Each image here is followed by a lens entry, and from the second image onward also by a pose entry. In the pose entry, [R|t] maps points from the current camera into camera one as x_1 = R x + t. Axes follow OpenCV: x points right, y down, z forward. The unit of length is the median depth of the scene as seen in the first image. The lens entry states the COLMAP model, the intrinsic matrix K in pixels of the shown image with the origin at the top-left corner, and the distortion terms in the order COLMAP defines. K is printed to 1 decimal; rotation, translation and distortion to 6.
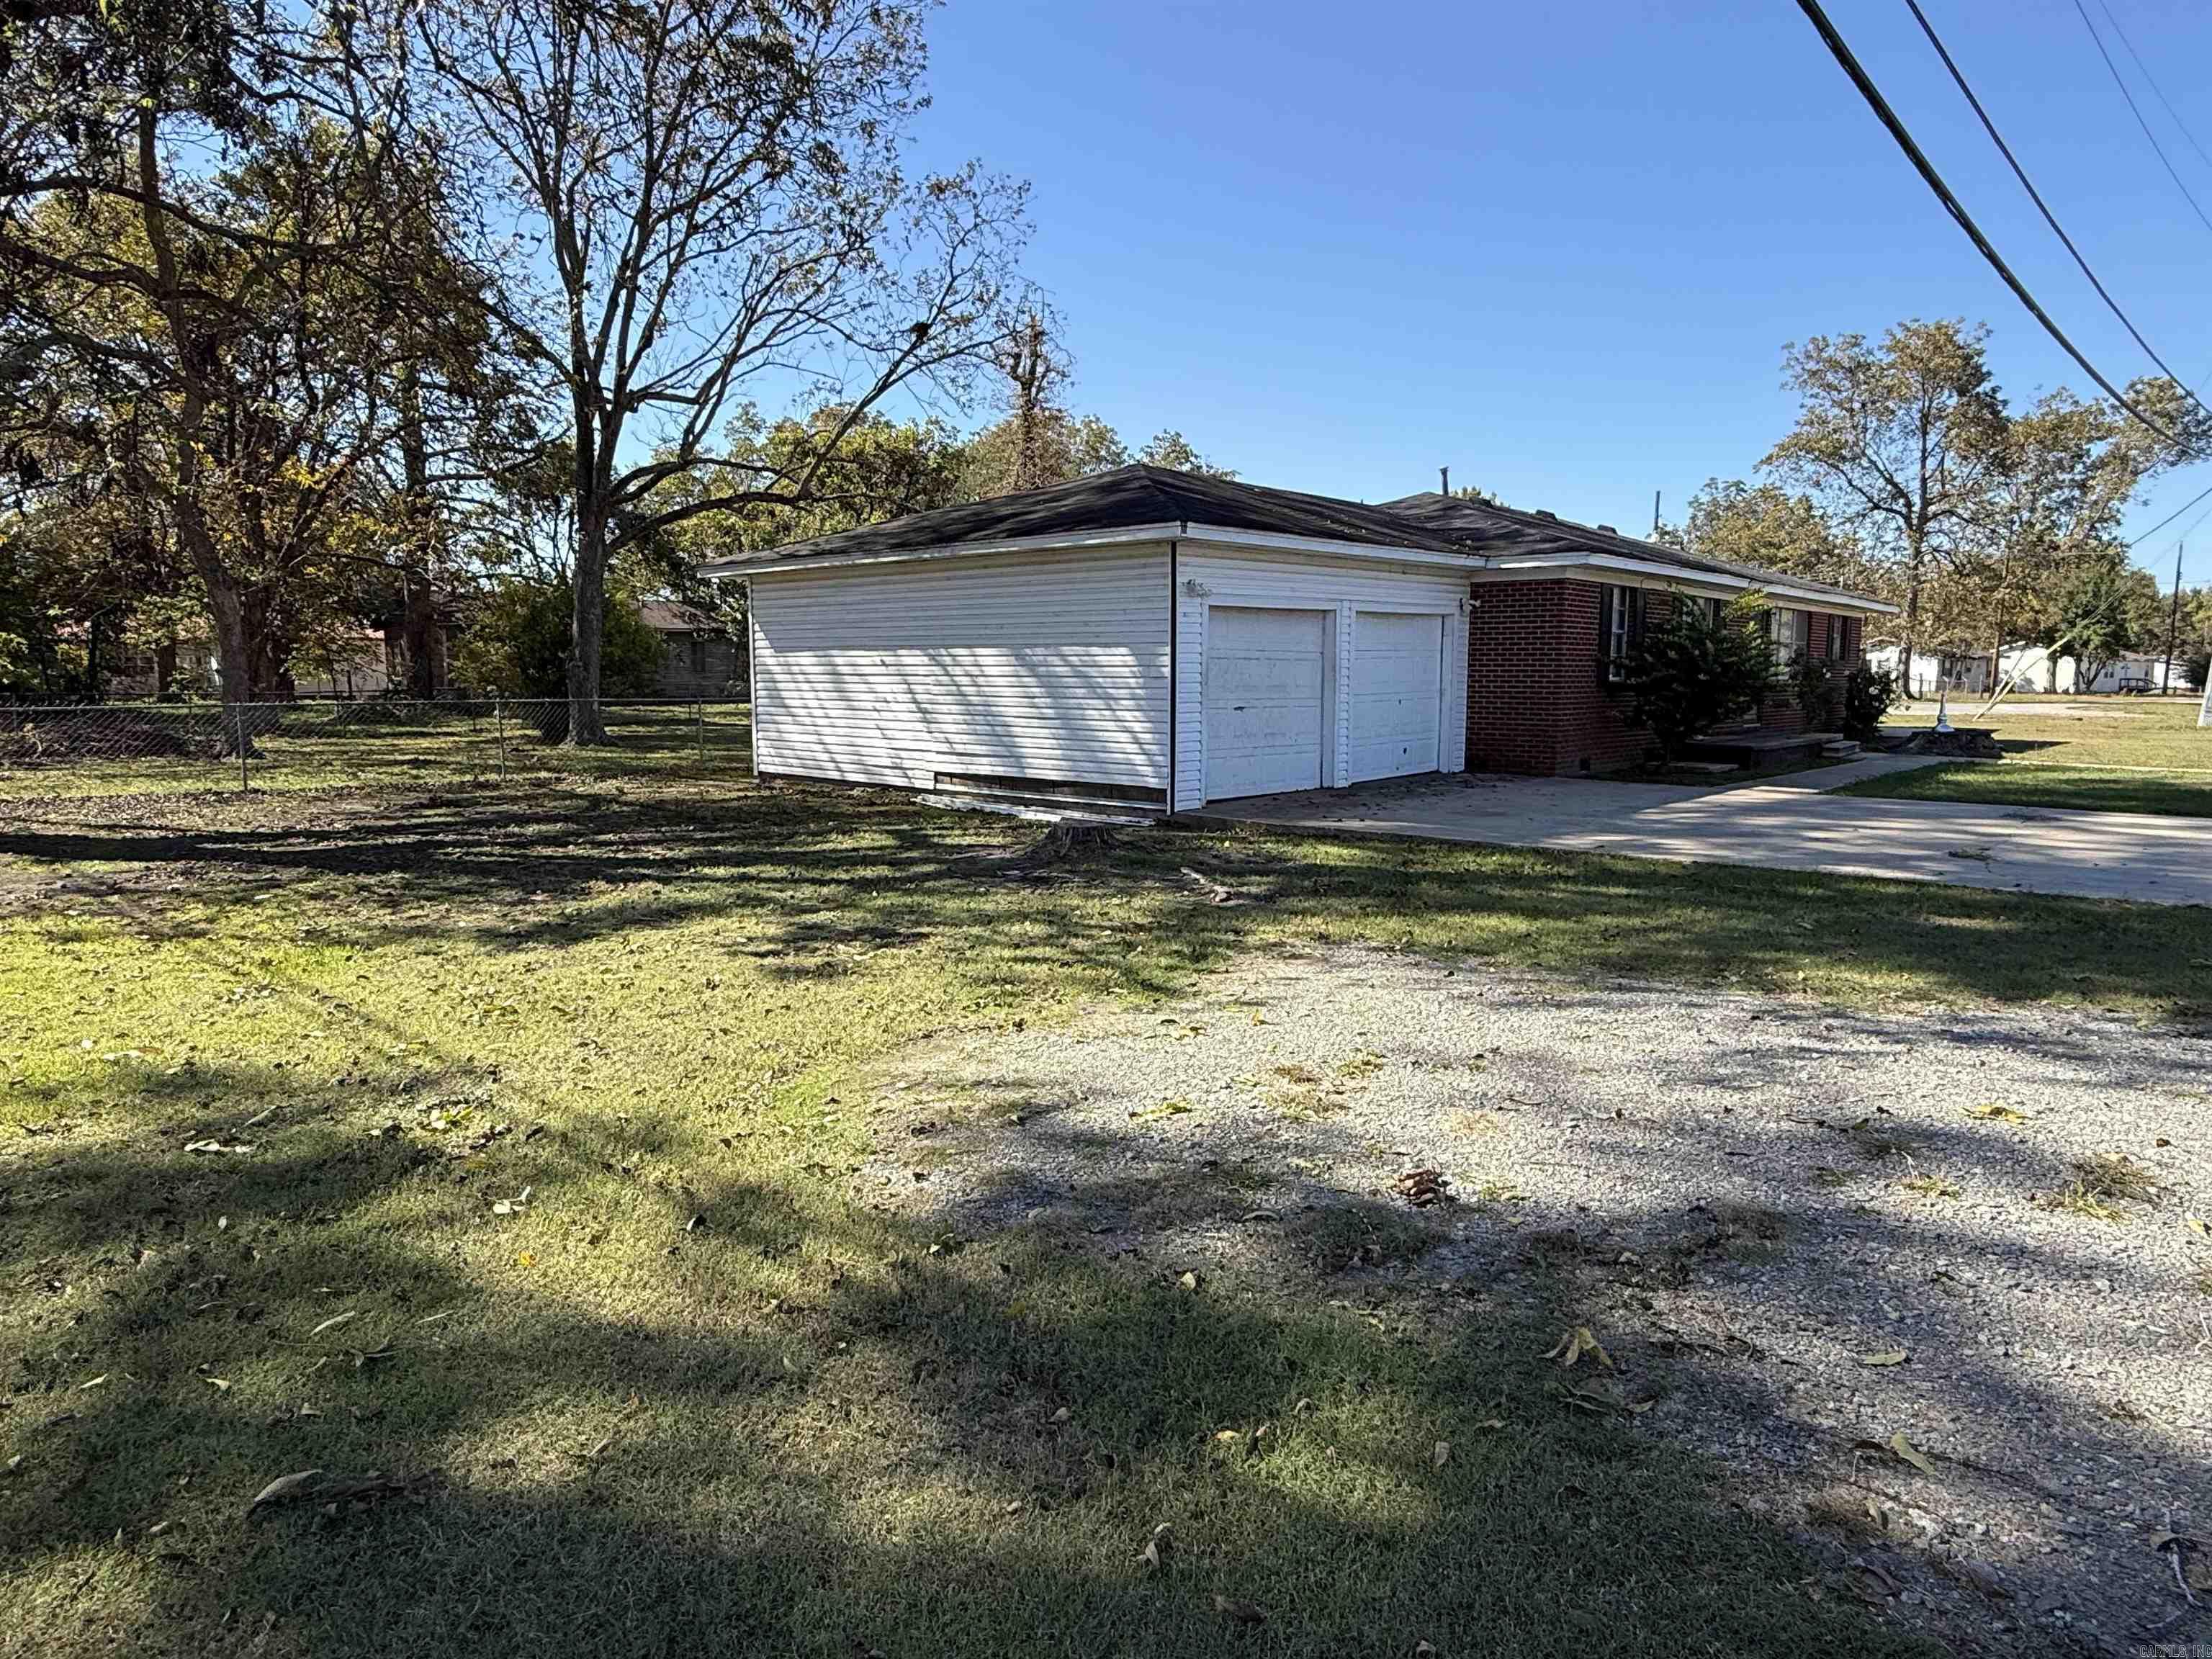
lens RADIAL K [[1312.0, 0, 1106.4], [0, 1312.0, 774.1], [0, 0, 1]] dist [0.002198, -0.002411]
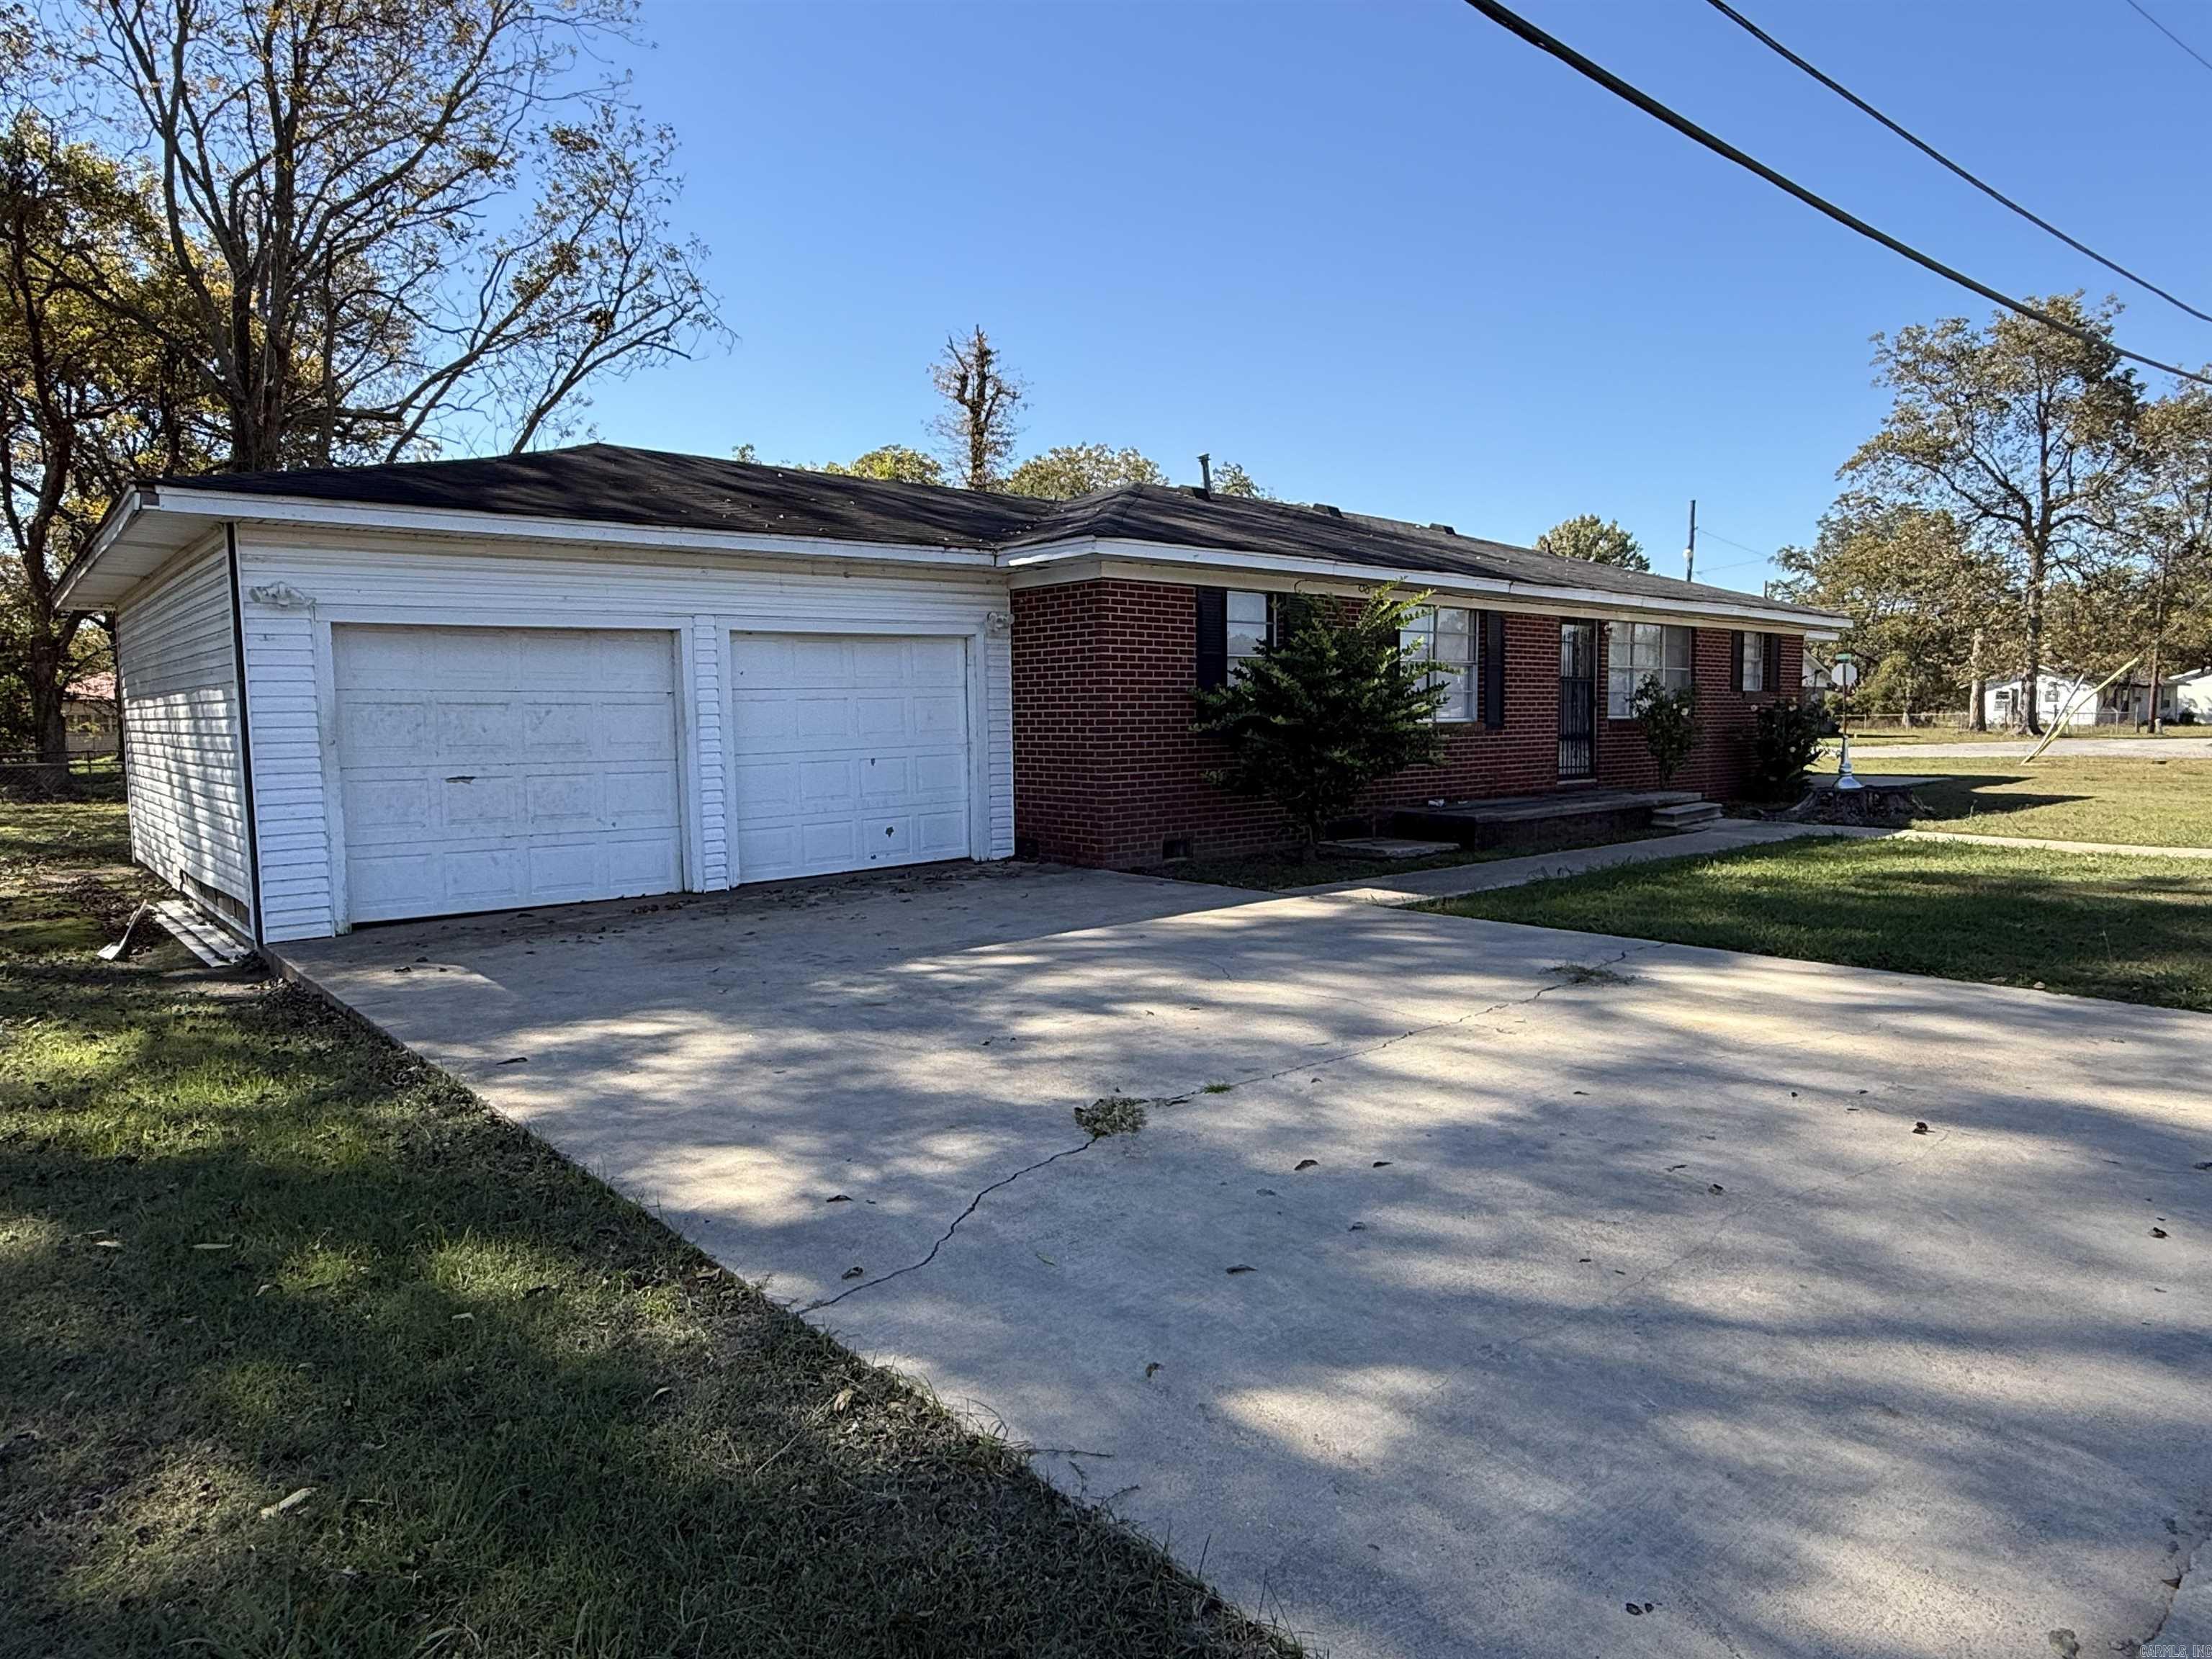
lens RADIAL K [[1312.0, 0, 1078.3], [0, 1312.0, 773.0], [0, 0, 1]] dist [0.002198, -0.002411]
pose [[0.992729, -0.007743, -0.120121, 0.095758], [0.003759, 0.999436, -0.033358, -0.005819], [0.120312, 0.032664, 0.992199, 0.074747]]
